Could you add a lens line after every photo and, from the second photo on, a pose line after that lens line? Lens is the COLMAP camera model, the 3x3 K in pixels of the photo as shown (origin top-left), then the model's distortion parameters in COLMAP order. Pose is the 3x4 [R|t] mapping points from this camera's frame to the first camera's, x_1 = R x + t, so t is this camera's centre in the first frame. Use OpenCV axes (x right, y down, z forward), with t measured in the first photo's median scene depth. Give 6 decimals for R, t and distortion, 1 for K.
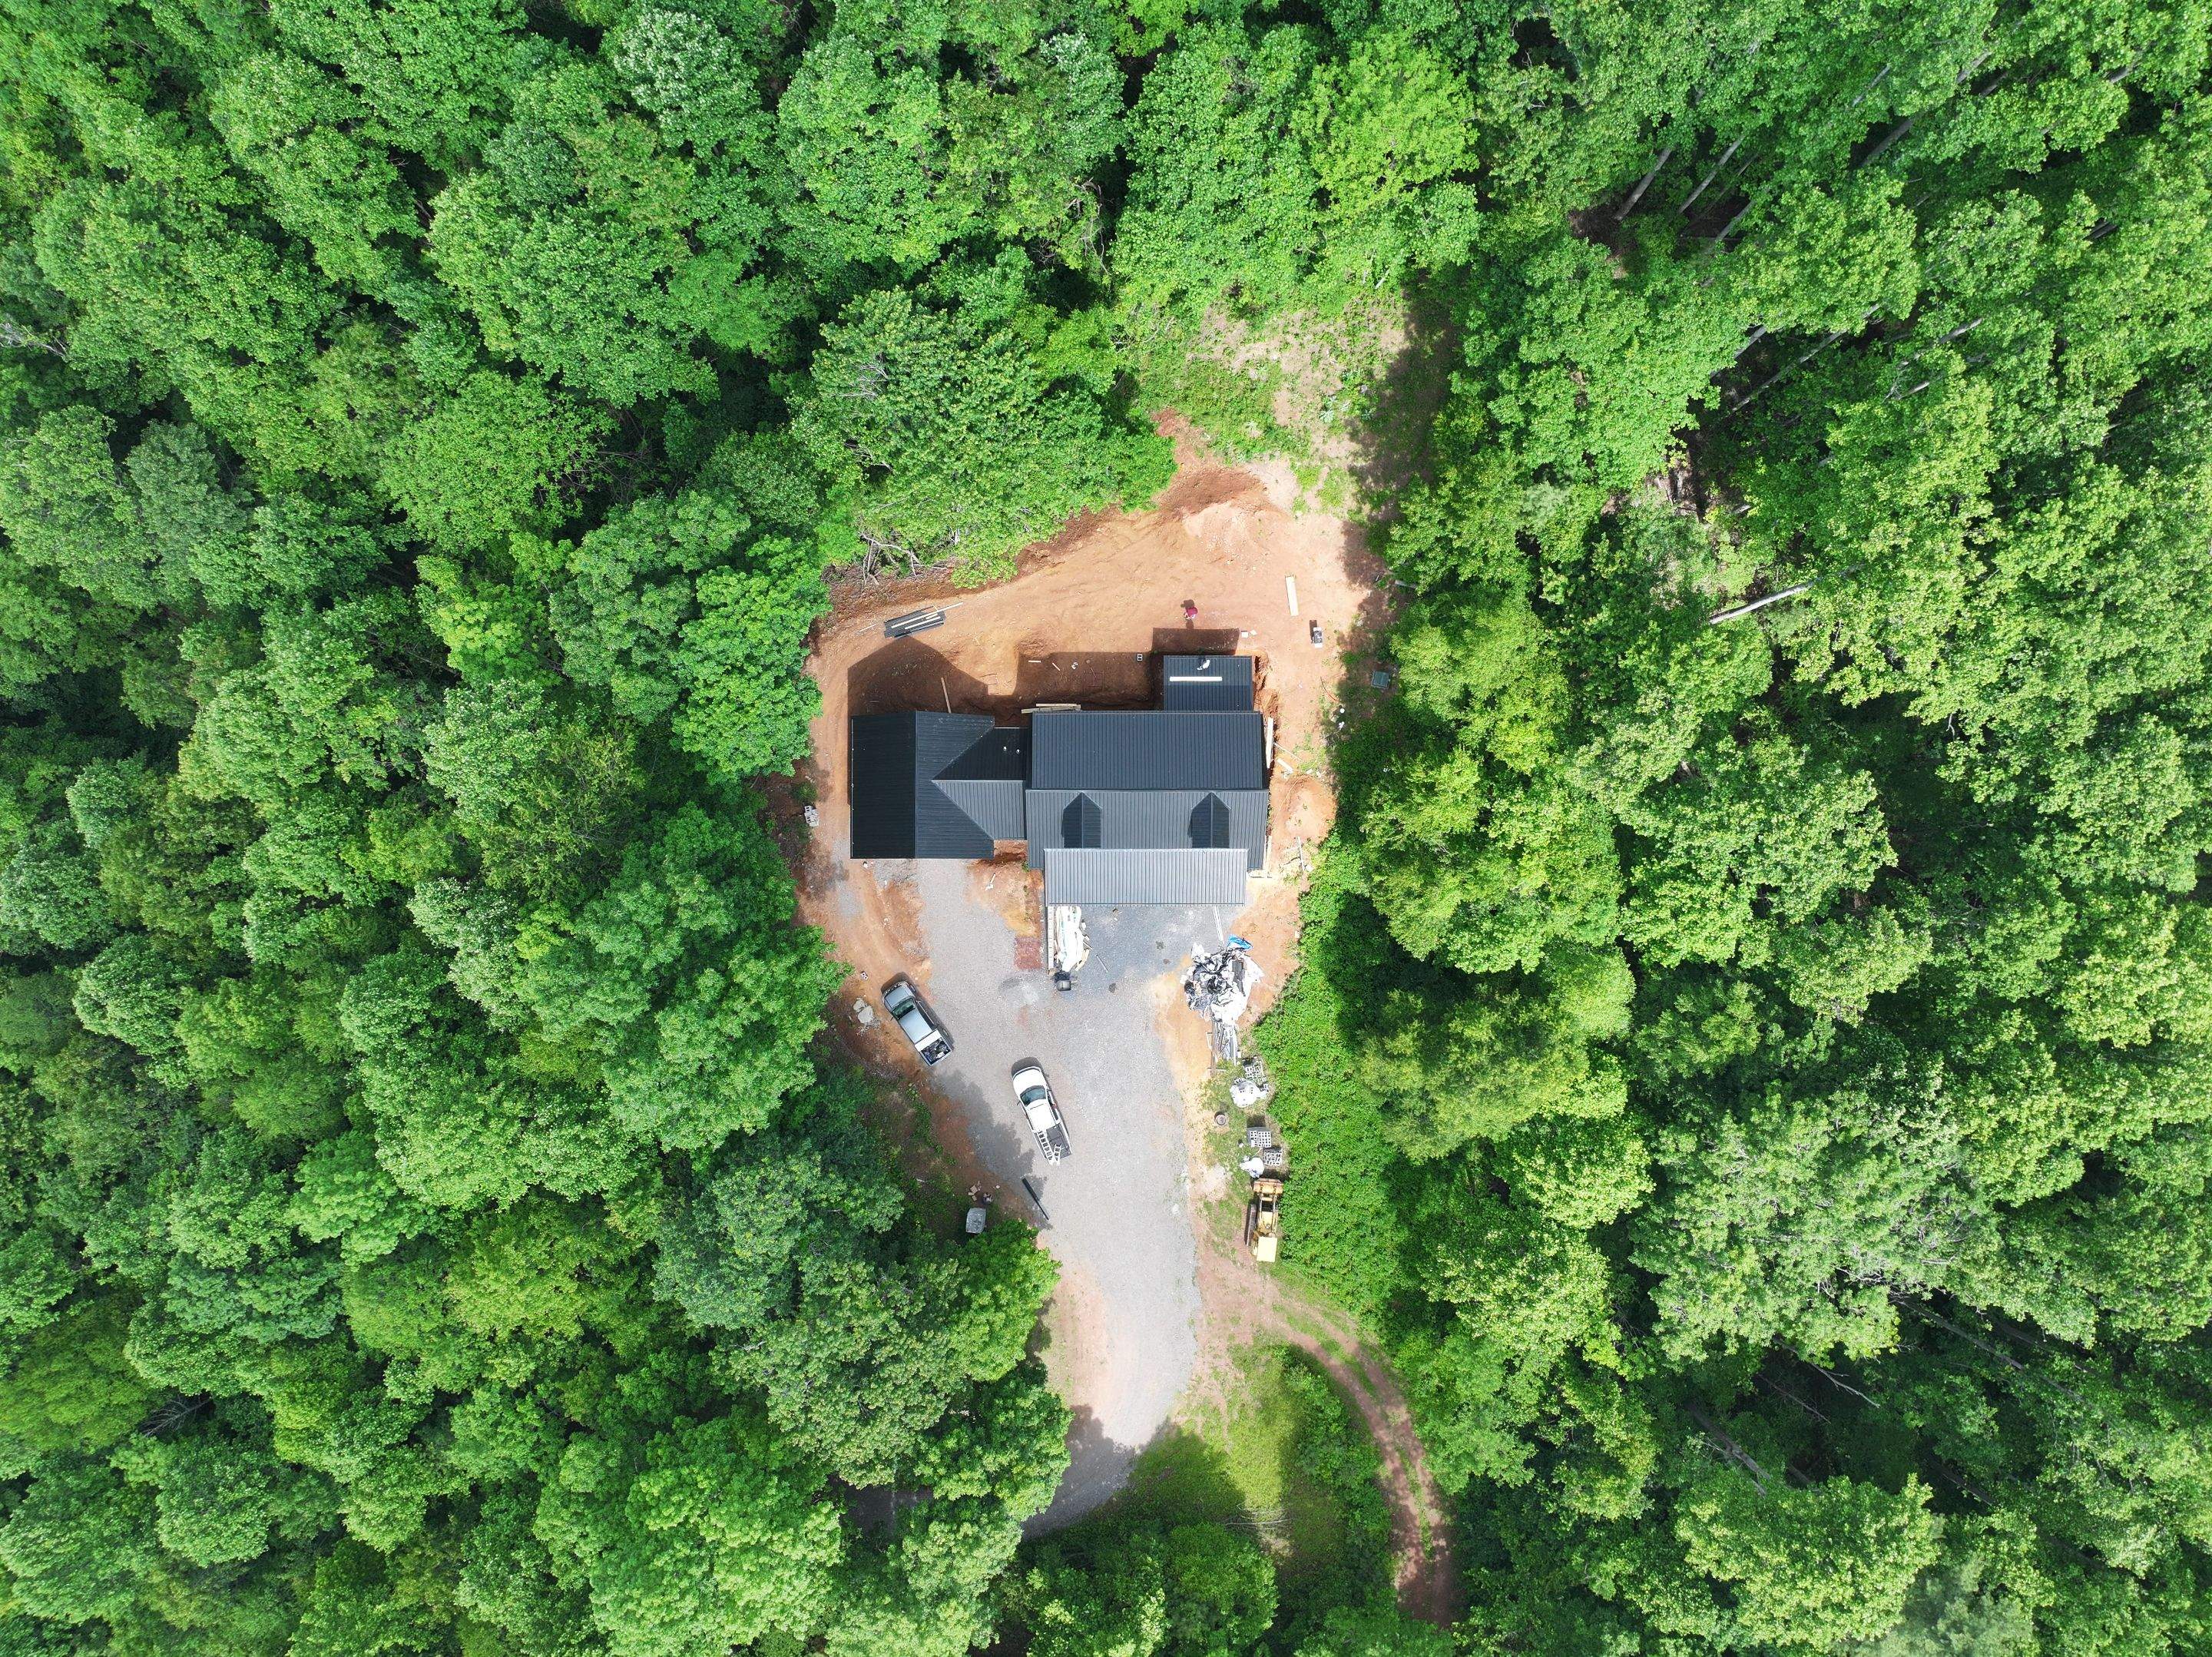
lens RADIAL K [[1767.8, 0, 1111.1], [0, 1767.8, 832.0], [0, 0, 1]] dist [-0.000641, 0.007101]
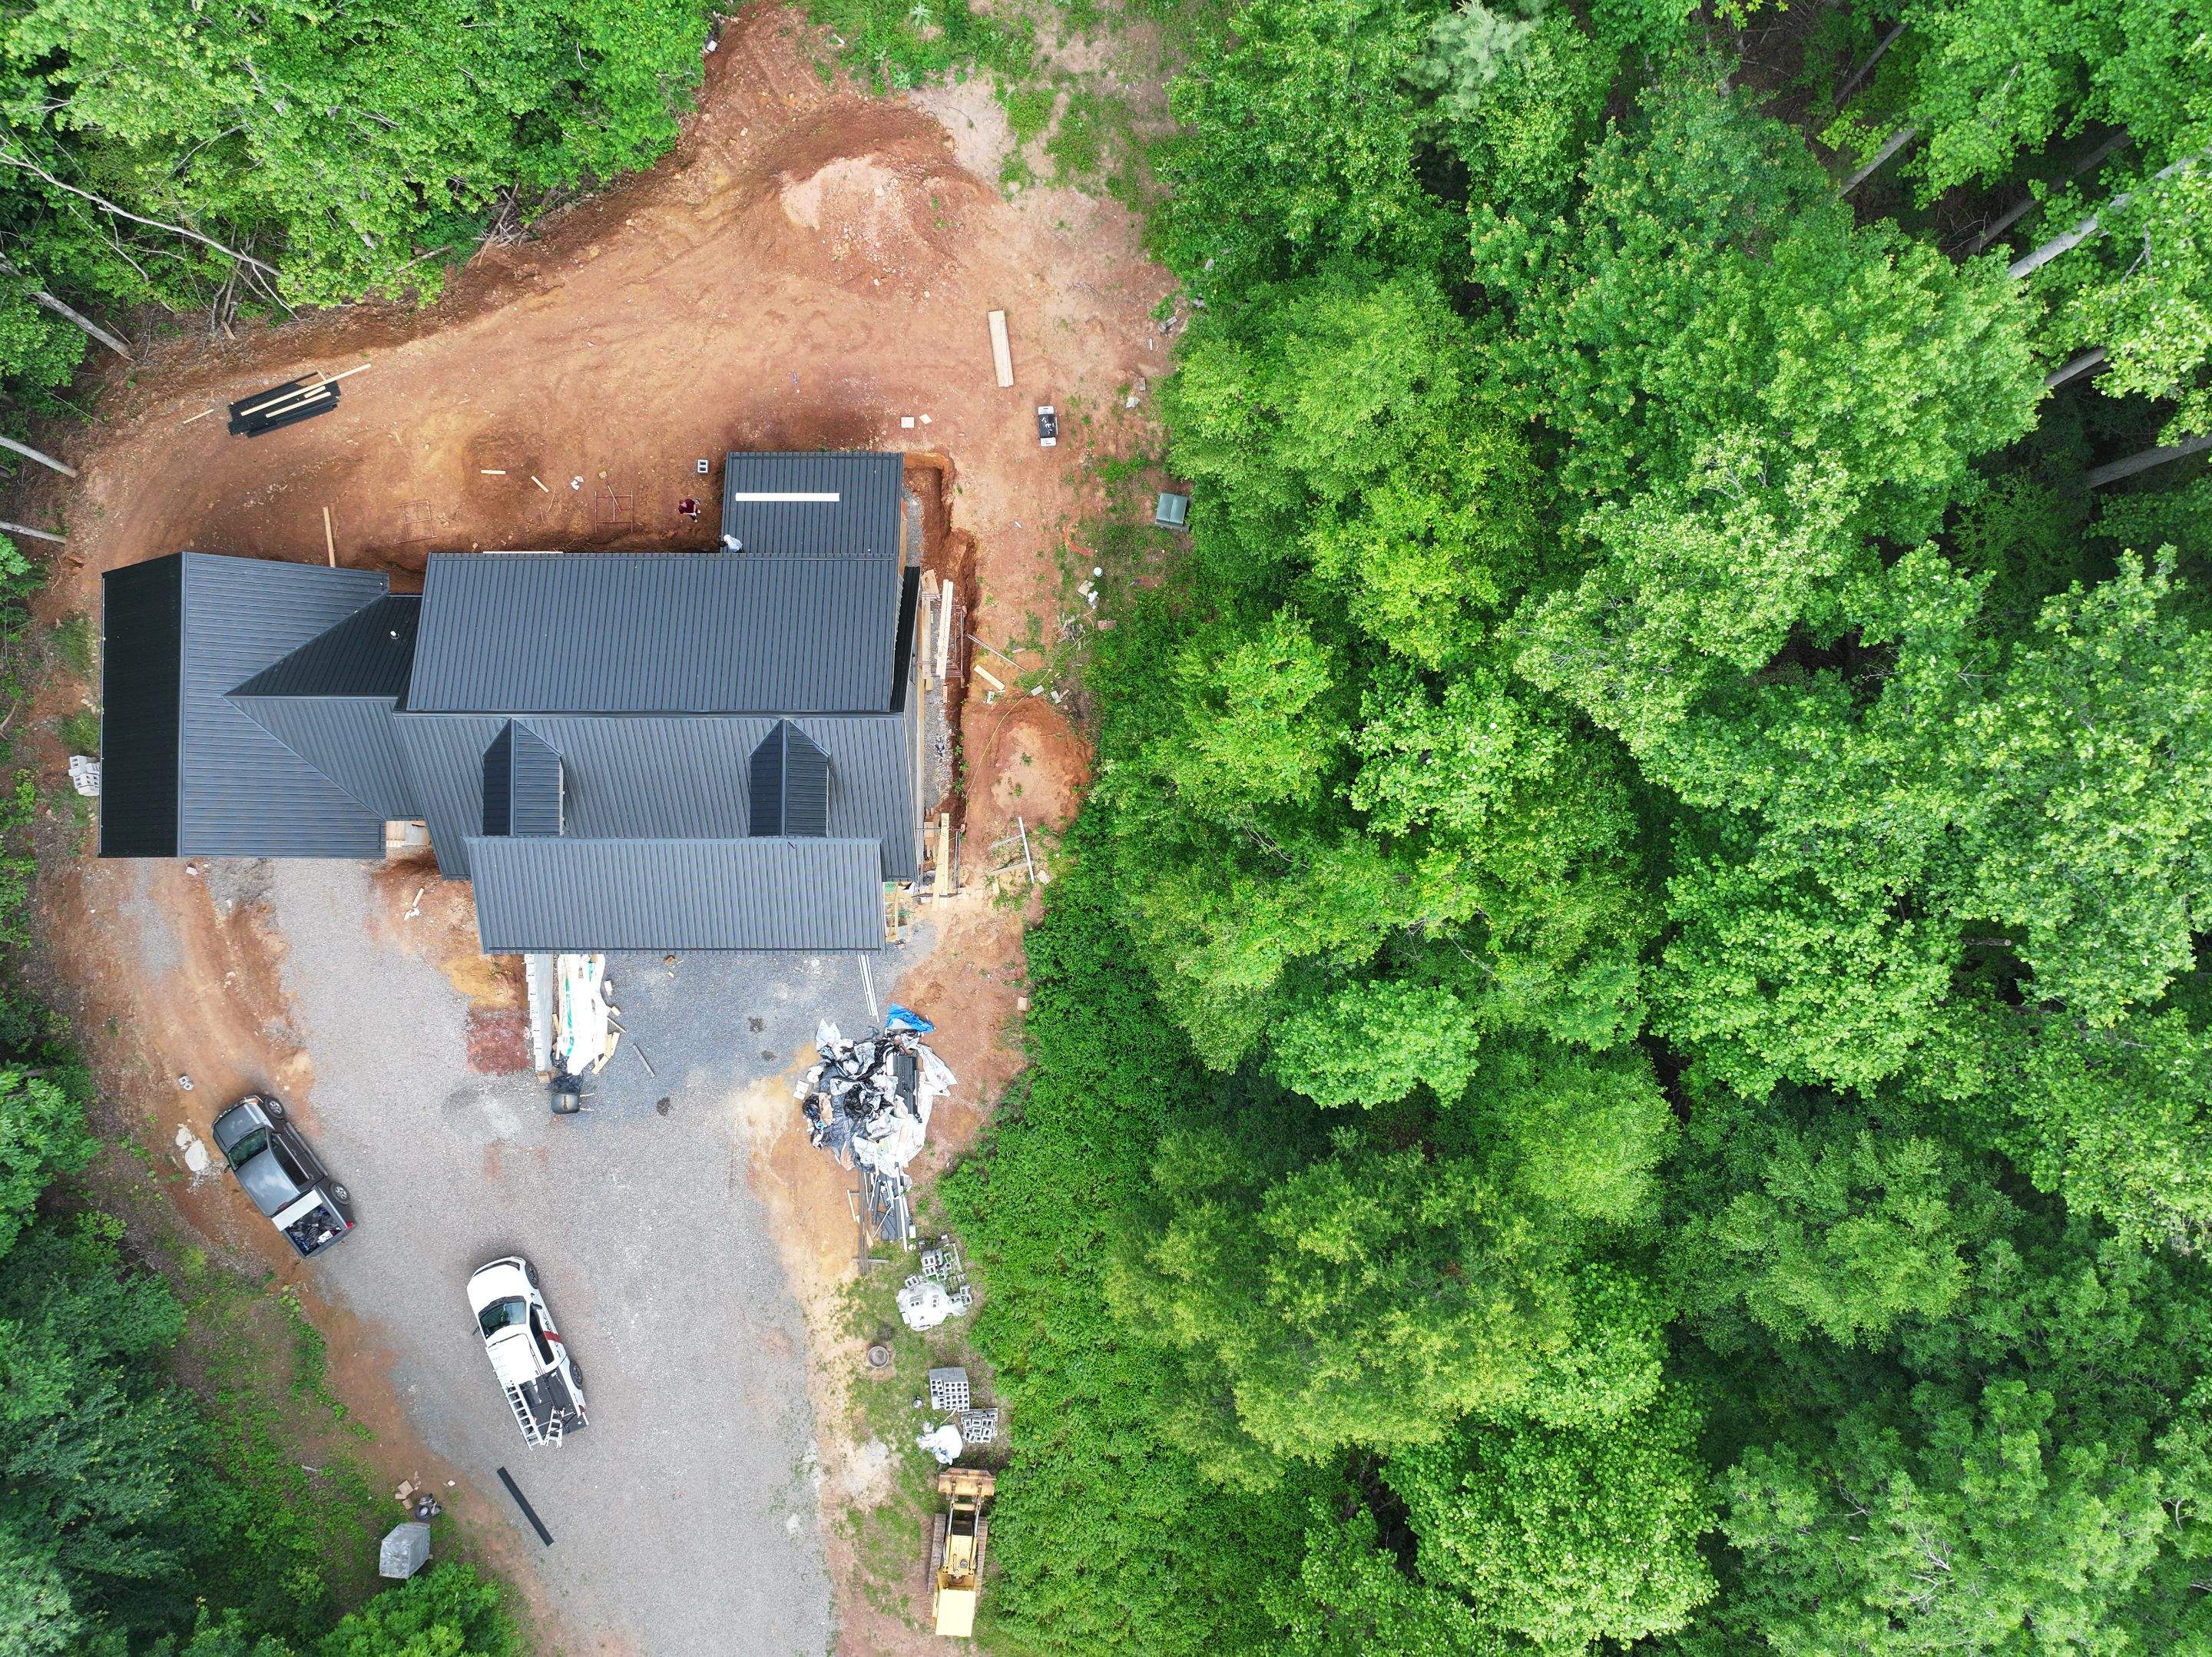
lens RADIAL K [[1767.8, 0, 1112.7], [0, 1767.8, 831.2], [0, 0, 1]] dist [-0.000641, 0.007101]
pose [[0.999999, 0.001530, -0.000305, 0.145597], [-0.001531, 0.999998, -0.001589, 0.008419], [0.000303, 0.001589, 0.999999, 0.523035]]
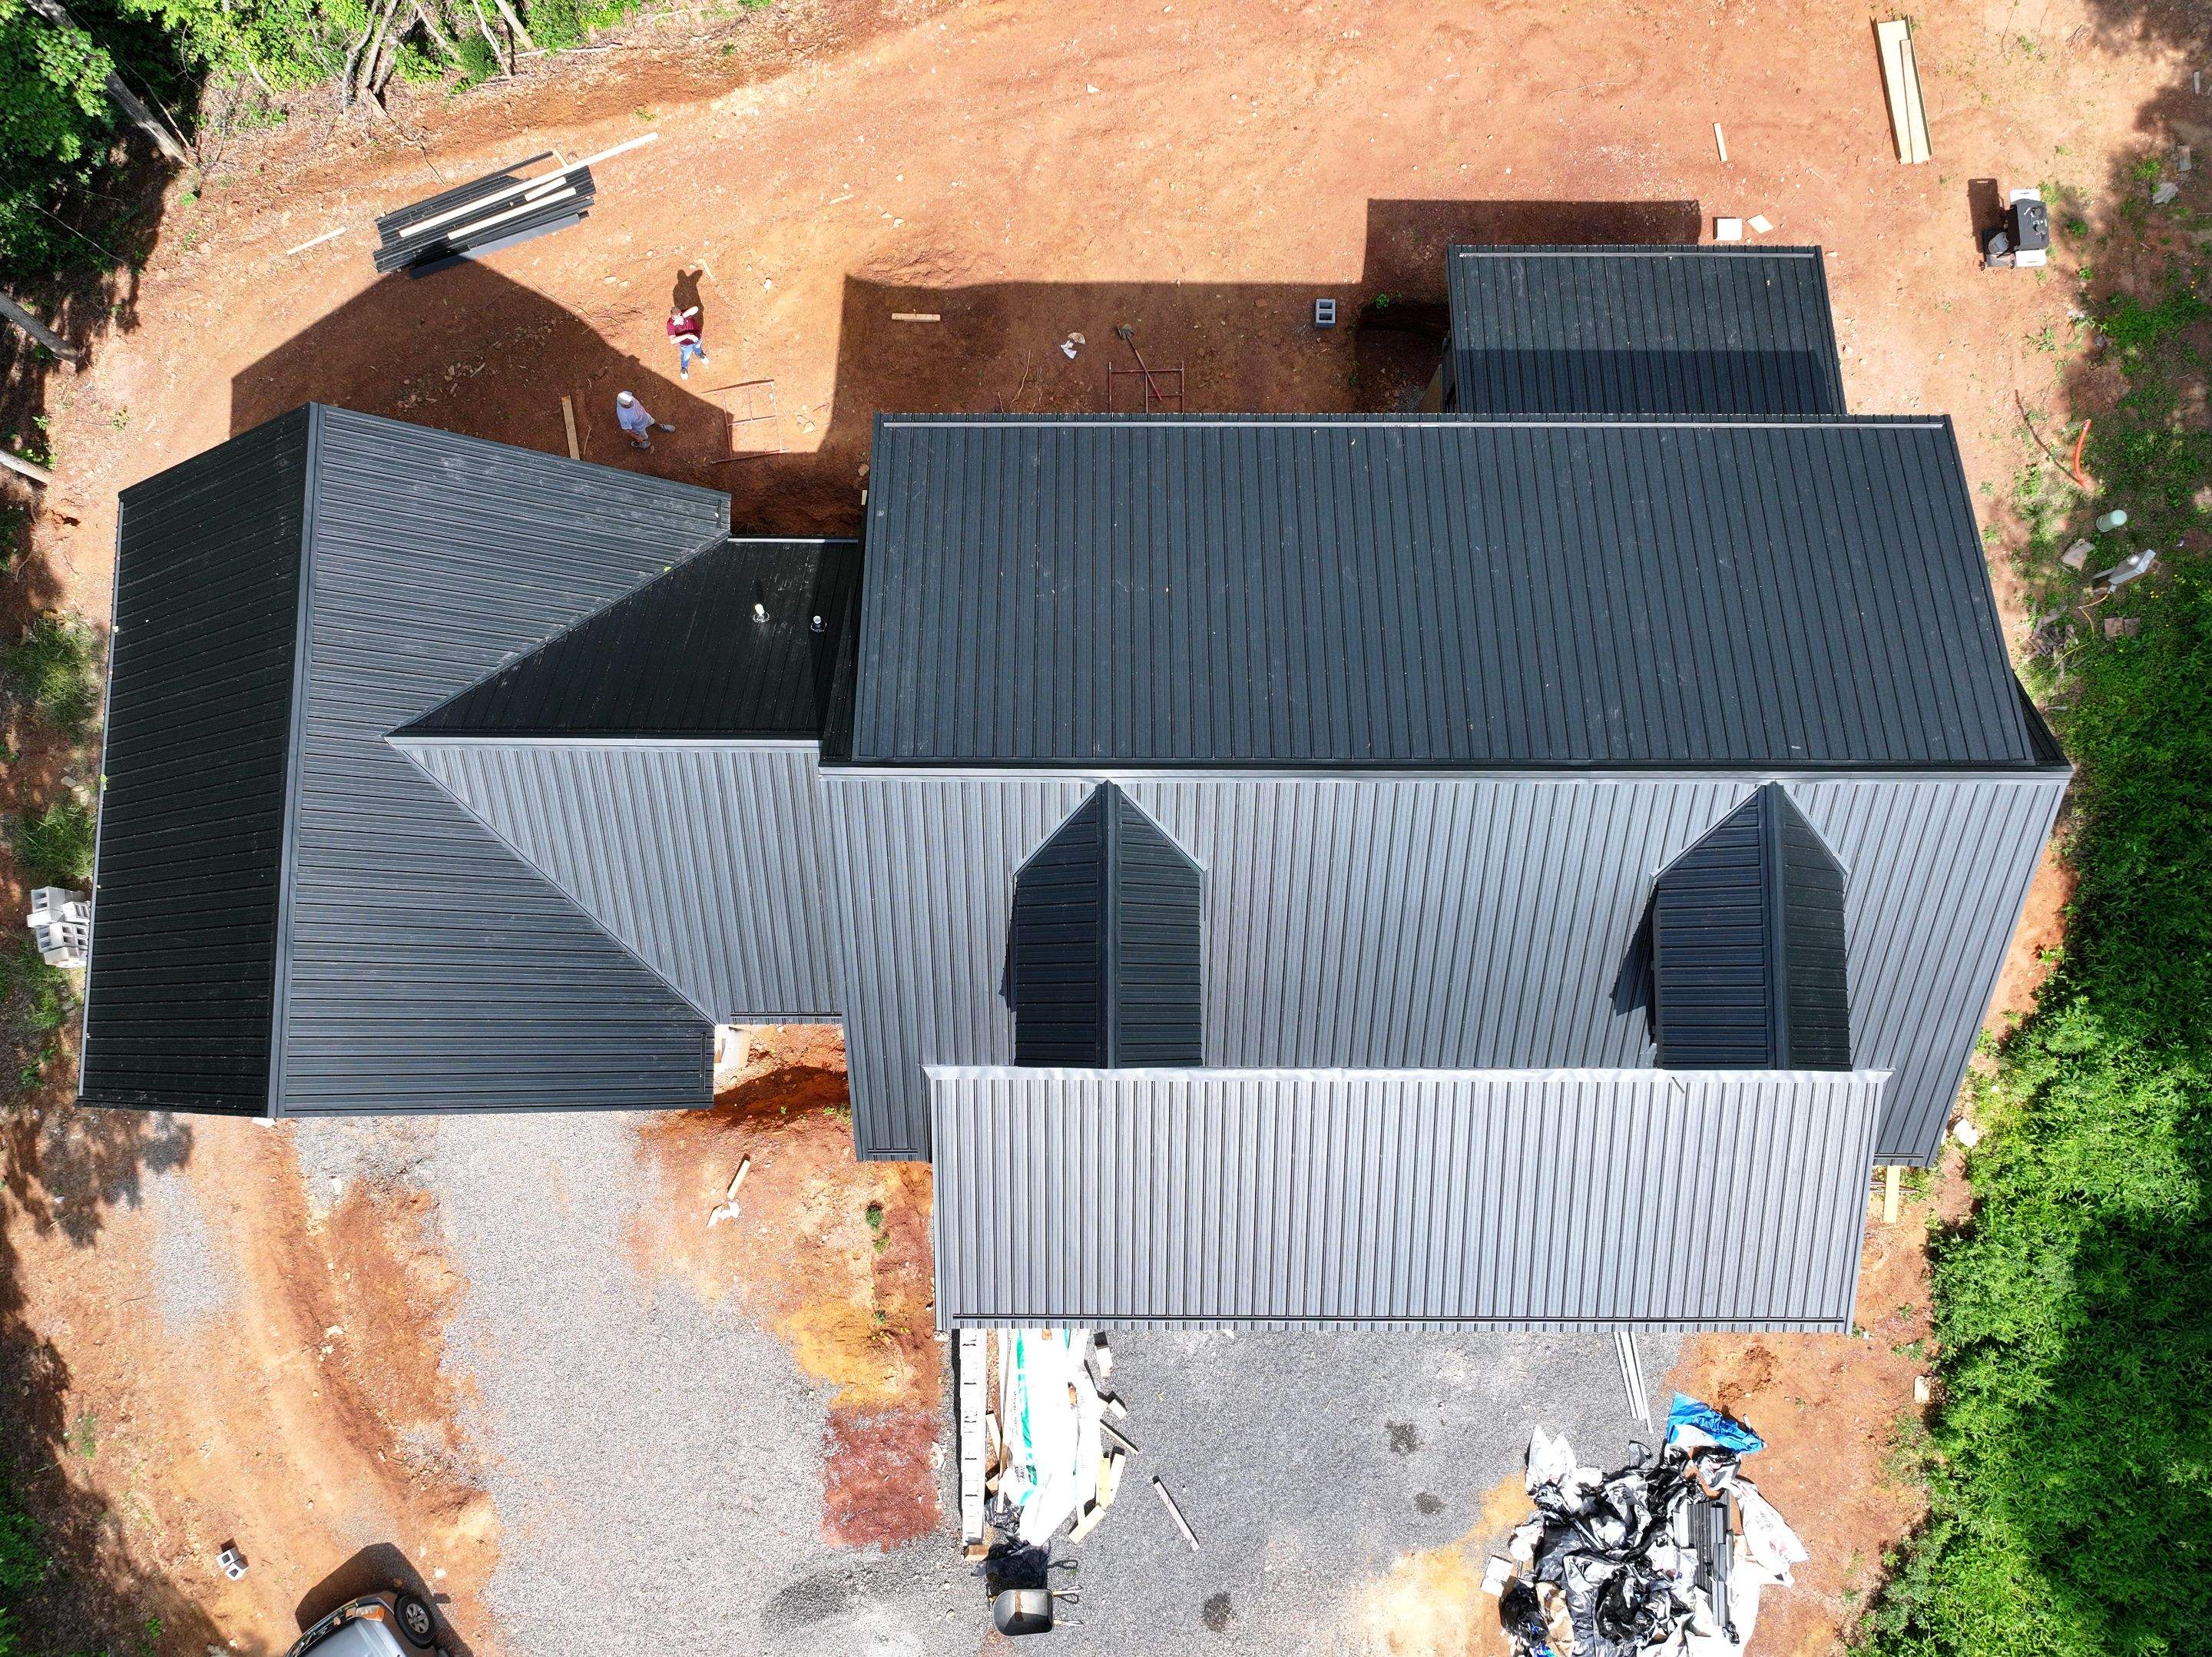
lens RADIAL K [[1767.8, 0, 1103.7], [0, 1767.8, 832.3], [0, 0, 1]] dist [-0.000641, 0.007101]
pose [[0.999994, 0.002829, 0.001951, -0.017741], [-0.002626, 0.995248, -0.097338, 0.002211], [-0.002217, 0.097333, 0.995249, 0.806471]]
